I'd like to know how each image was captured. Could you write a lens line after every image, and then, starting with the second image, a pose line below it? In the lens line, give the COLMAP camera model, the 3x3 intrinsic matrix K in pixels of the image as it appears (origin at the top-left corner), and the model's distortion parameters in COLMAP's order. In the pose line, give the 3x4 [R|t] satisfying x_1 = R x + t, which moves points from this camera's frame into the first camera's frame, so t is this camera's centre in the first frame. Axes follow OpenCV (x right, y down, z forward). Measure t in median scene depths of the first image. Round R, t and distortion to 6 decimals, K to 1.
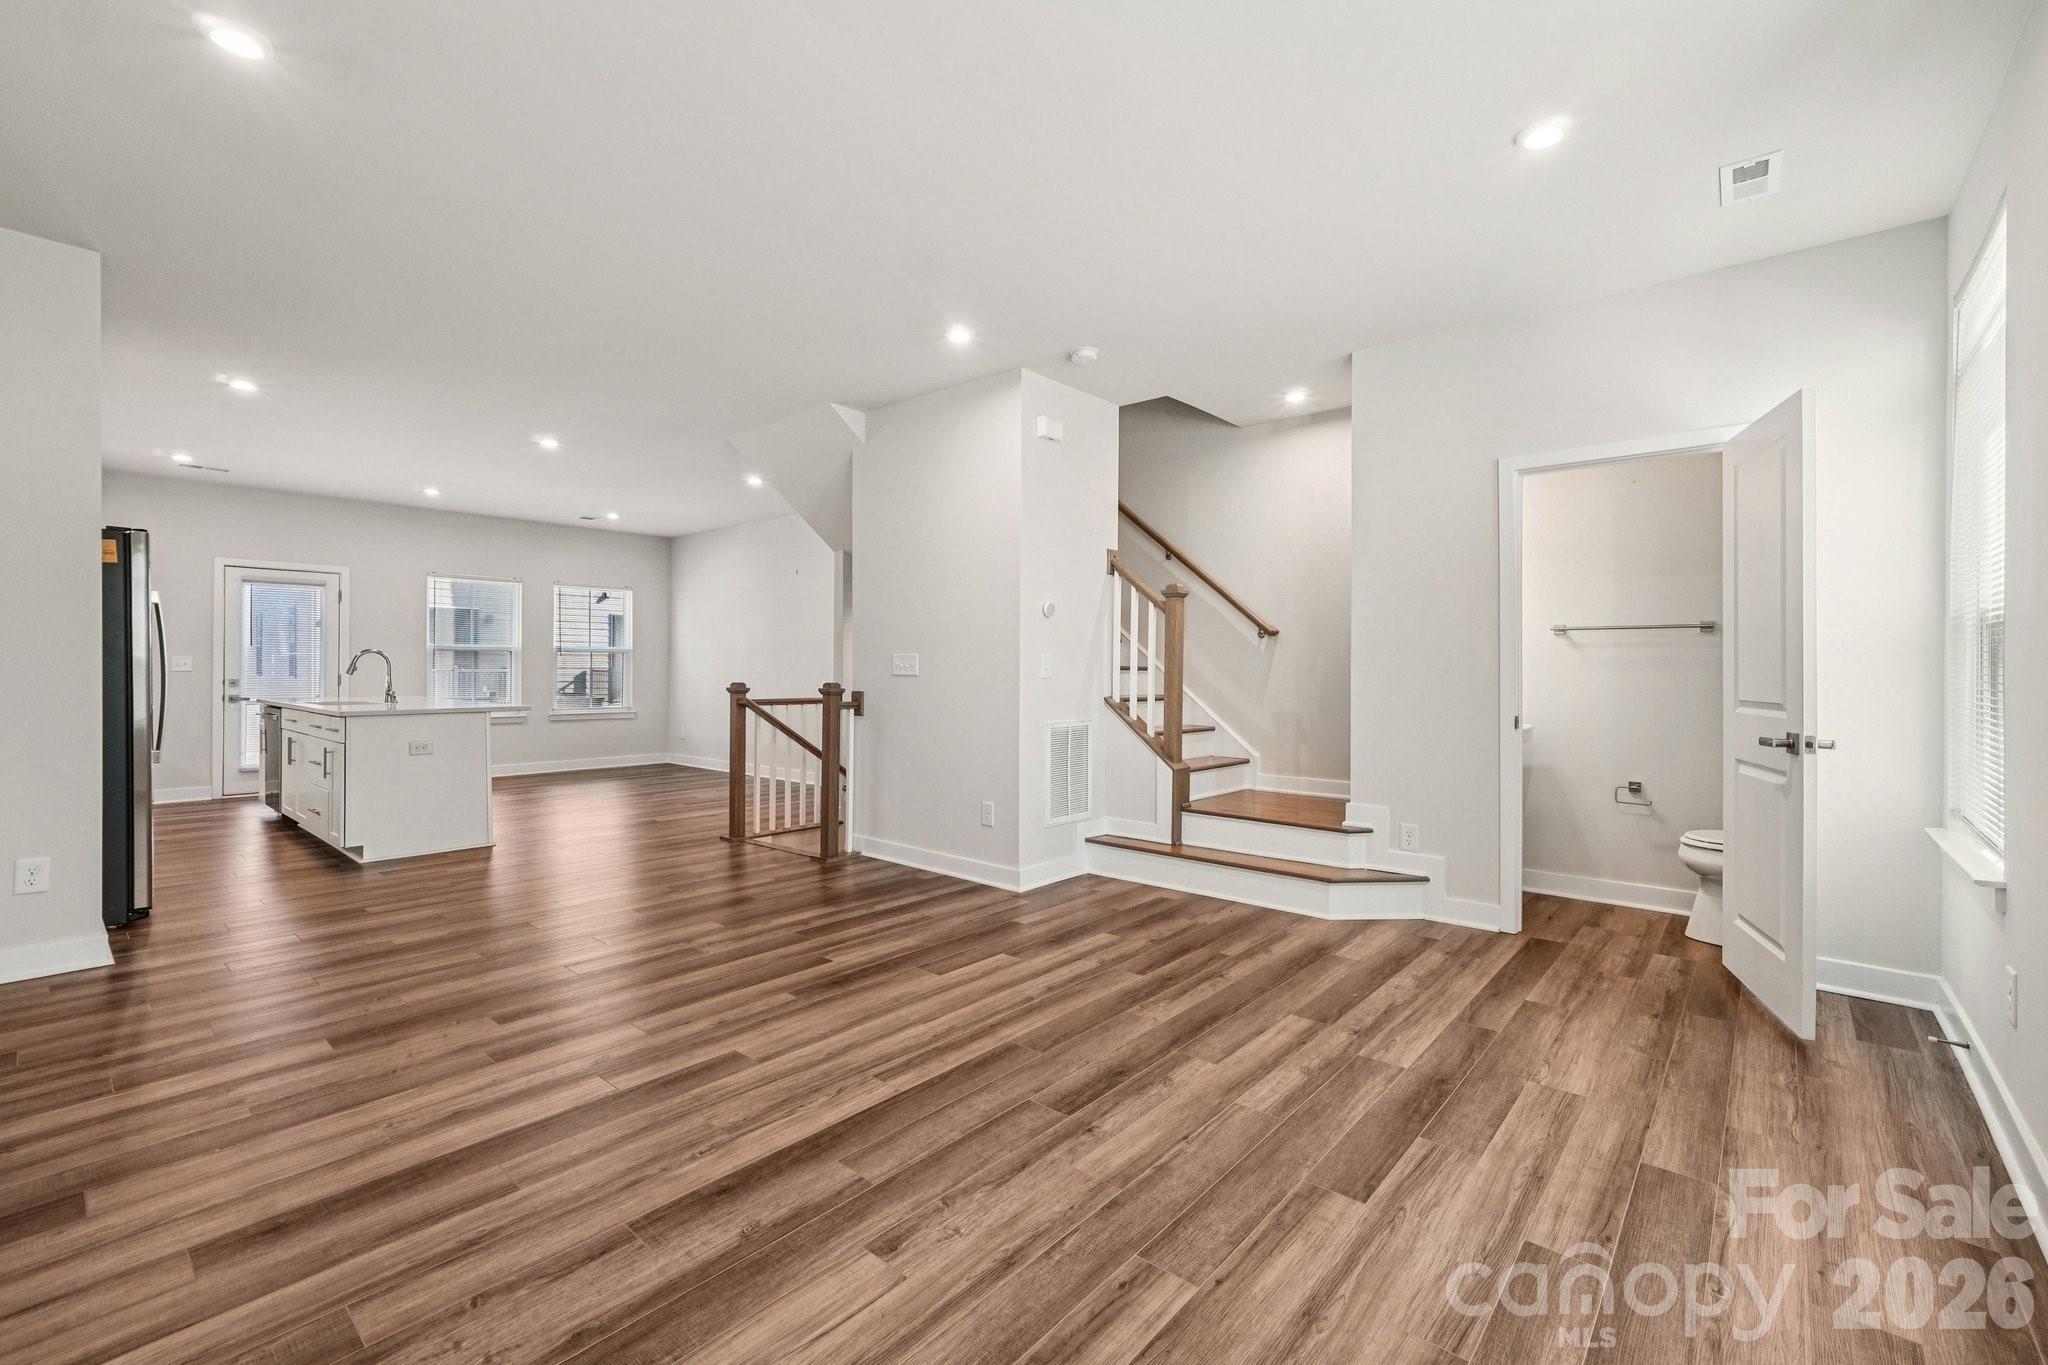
lens RADIAL K [[871.0, 0, 1028.4], [0, 871.0, 674.3], [0, 0, 1]] dist [-0.011243, 0.002730]
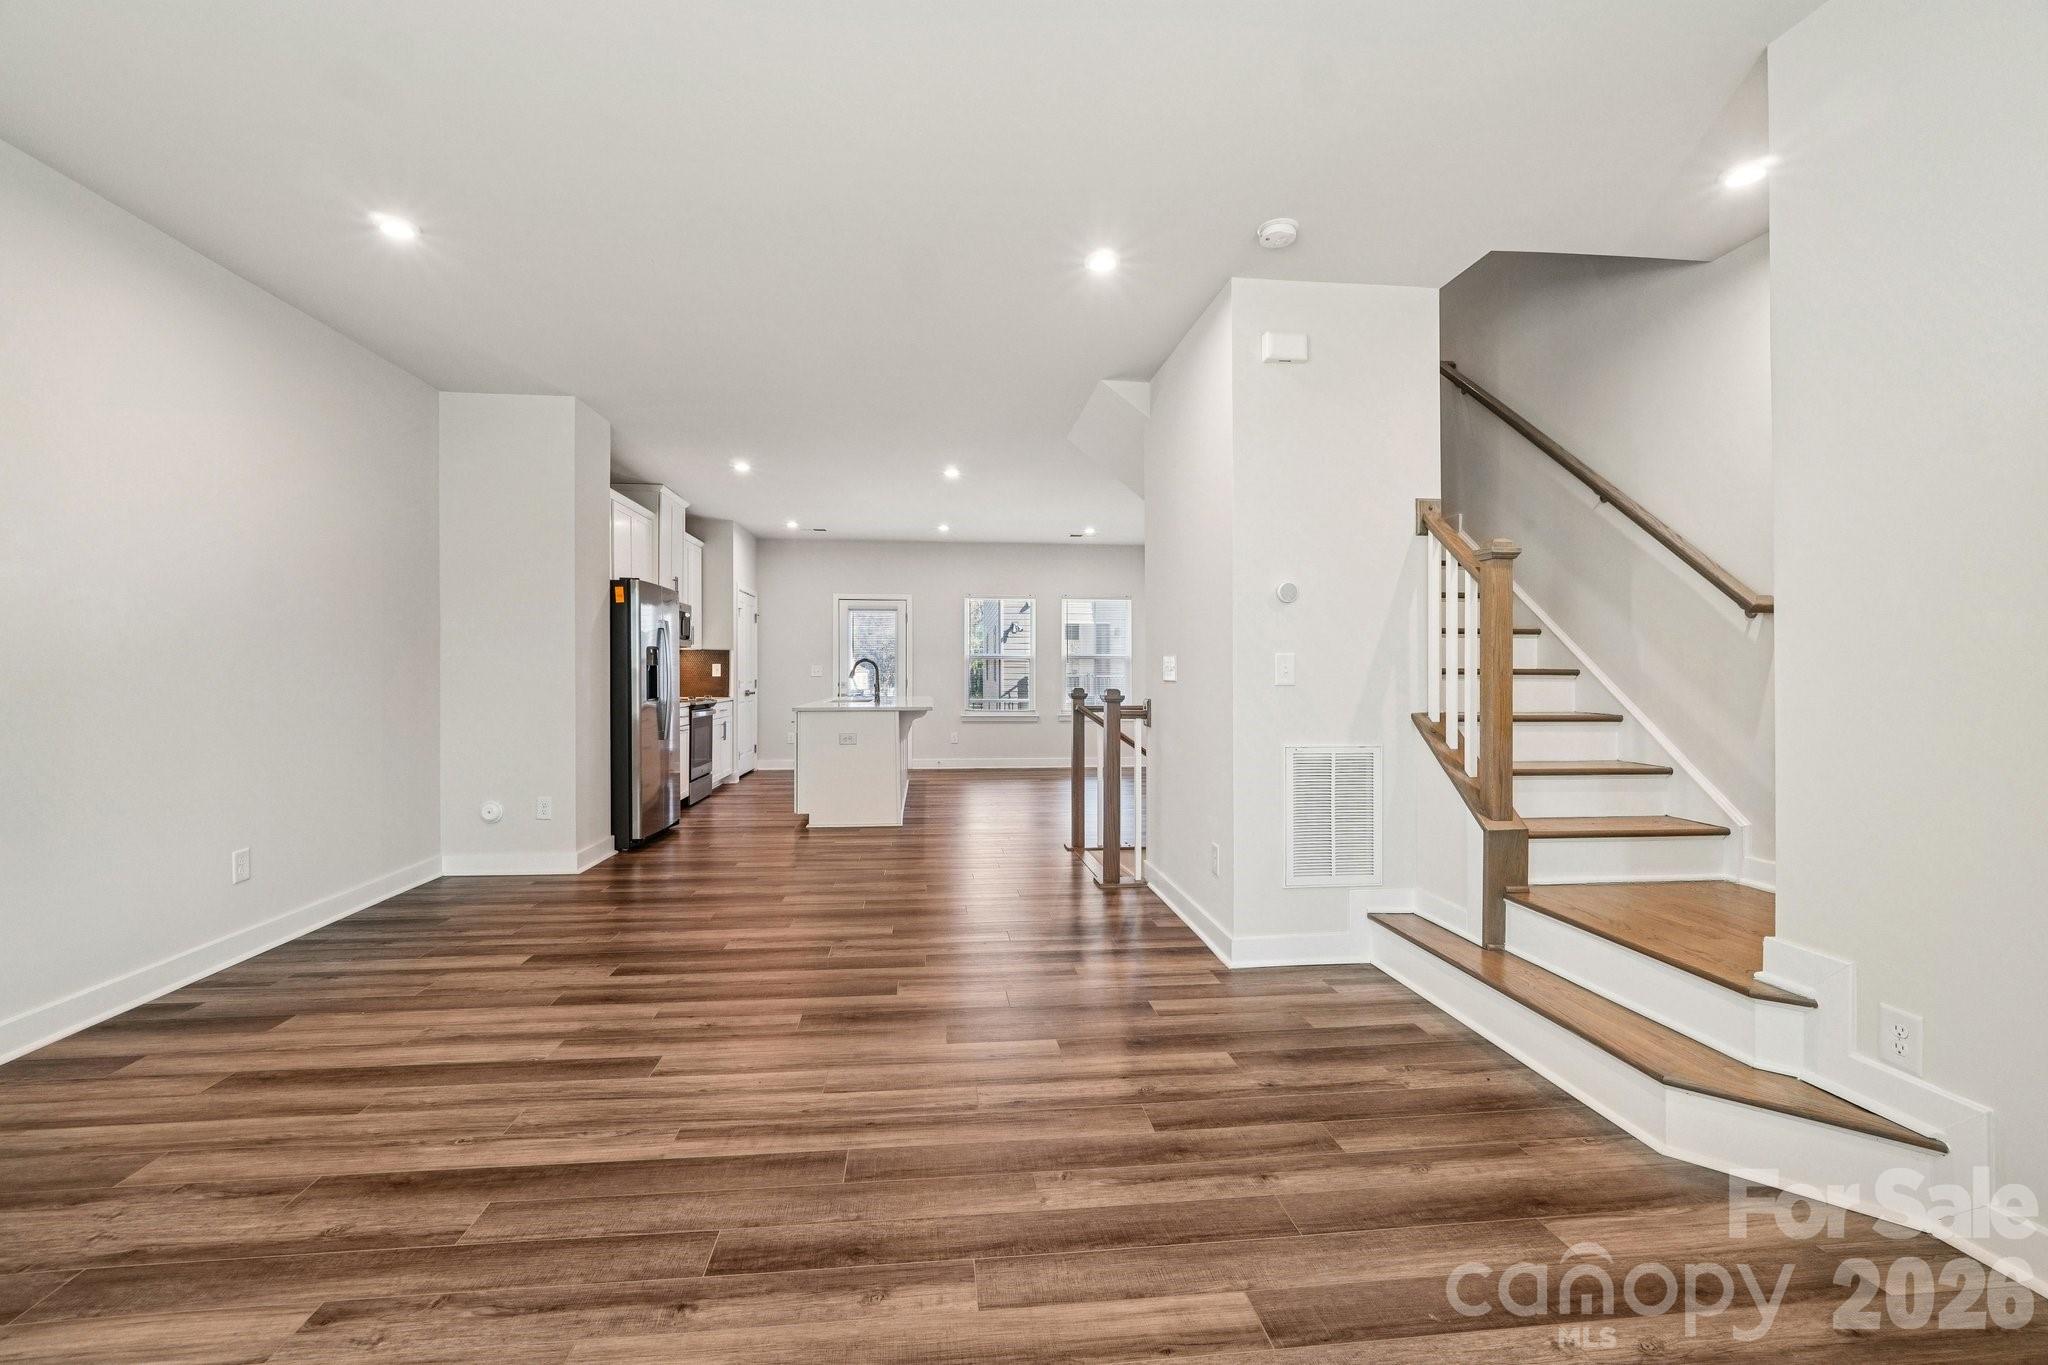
lens RADIAL K [[871.0, 0, 1025.4], [0, 871.0, 672.7], [0, 0, 1]] dist [-0.011243, 0.002730]
pose [[0.731434, -0.002116, -0.681909, 0.475485], [-0.004301, 0.999961, -0.007716, 0.000144], [0.681899, 0.008577, 0.731396, 0.407904]]
